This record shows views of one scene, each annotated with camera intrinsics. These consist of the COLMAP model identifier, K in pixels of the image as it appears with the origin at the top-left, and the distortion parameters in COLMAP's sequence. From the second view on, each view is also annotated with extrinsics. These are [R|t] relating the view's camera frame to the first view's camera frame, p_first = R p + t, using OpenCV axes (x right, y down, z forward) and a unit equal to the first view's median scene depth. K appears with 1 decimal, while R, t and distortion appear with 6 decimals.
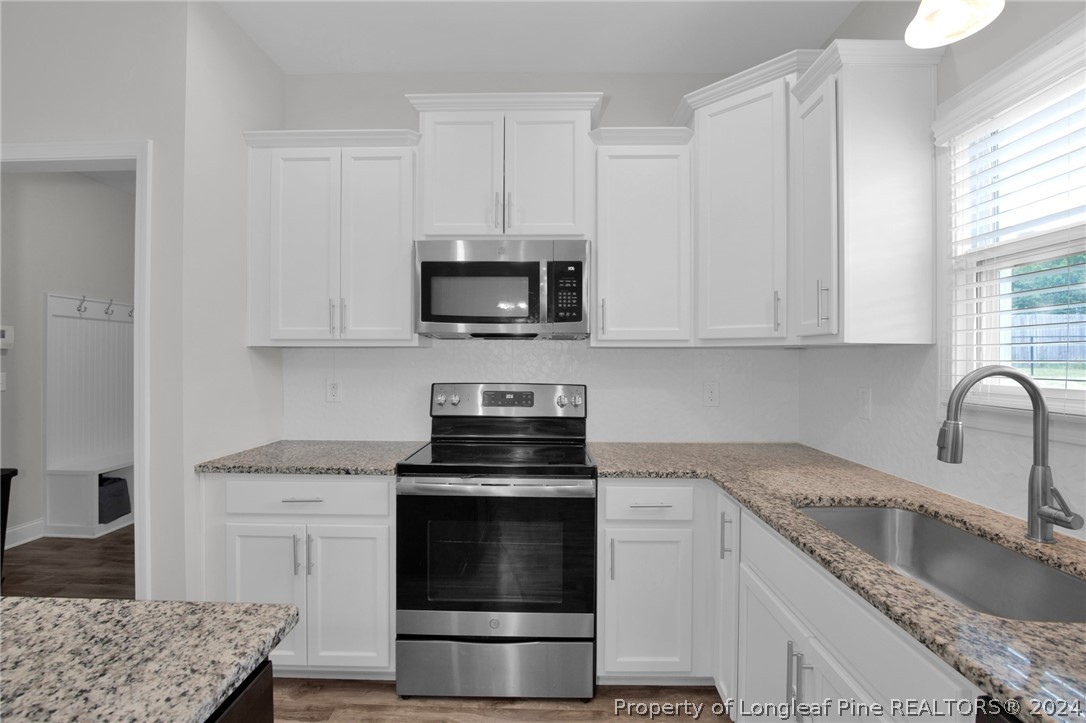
lens RADIAL K [[530.2, 0, 544.6], [0, 530.2, 353.1], [0, 0, 1]] dist [-0.021574, 0.000836]
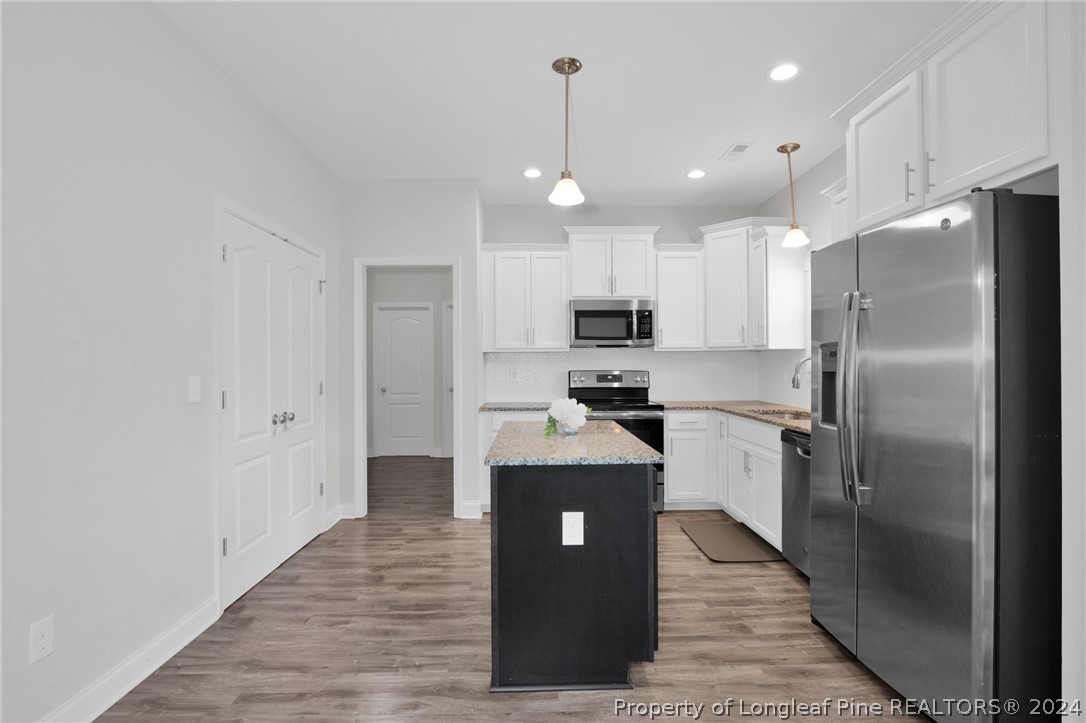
lens RADIAL K [[540.7, 0, 553.4], [0, 540.7, 356.9], [0, 0, 1]] dist [-0.025482, 0.000401]
pose [[0.999239, -0.006946, 0.038385, -0.395961], [0.007055, 0.999971, -0.002726, 0.013569], [-0.038365, 0.002995, 0.999259, -1.095693]]
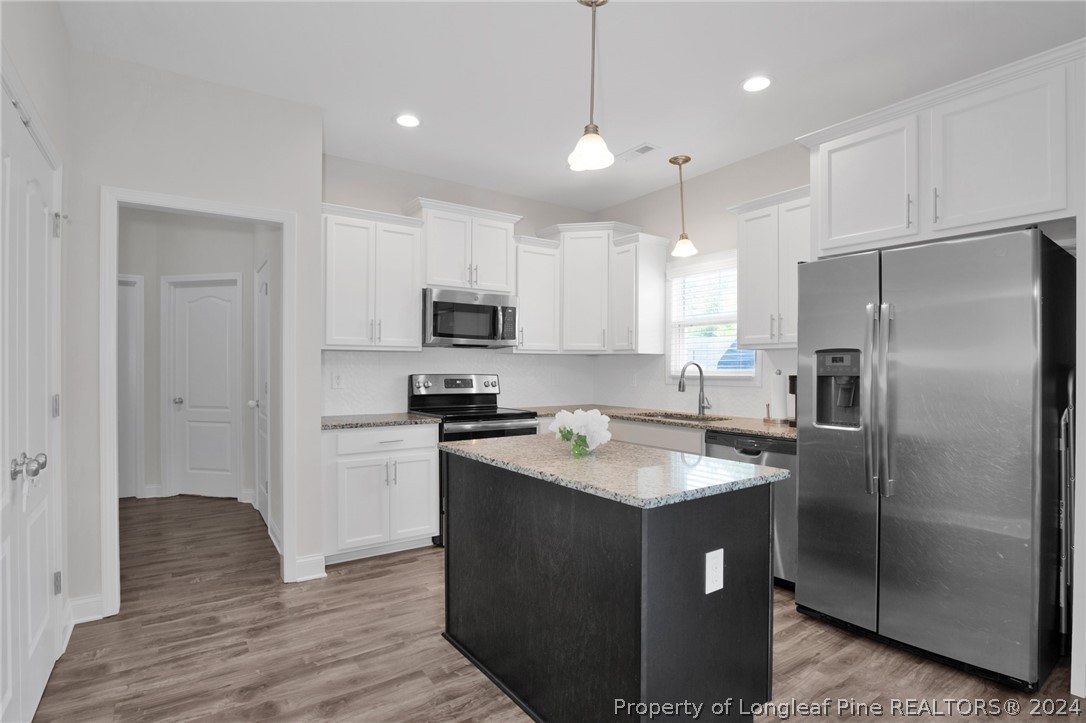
lens RADIAL K [[542.1, 0, 557.3], [0, 542.1, 368.8], [0, 0, 1]] dist [-0.027349, 0.000407]
pose [[0.800868, -0.001020, 0.598840, -0.956645], [-0.007860, 0.999894, 0.012216, 0.019565], [-0.598789, -0.014490, 0.800775, -0.624617]]
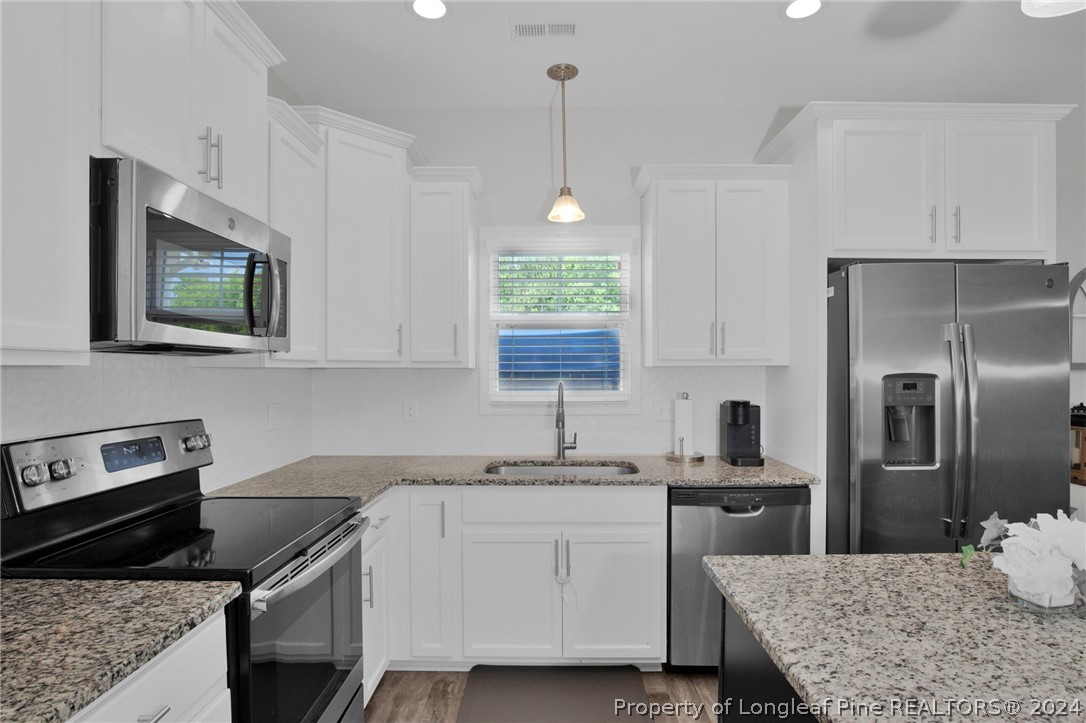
lens RADIAL K [[584.2, 0, 544.2], [0, 584.2, 378.3], [0, 0, 1]] dist [-0.033538, 0.000766]
pose [[-0.003828, -0.015390, 0.999874, -0.816535], [-0.010792, 0.999824, 0.015348, -0.012887], [-0.999934, -0.010732, -0.003994, 0.572905]]
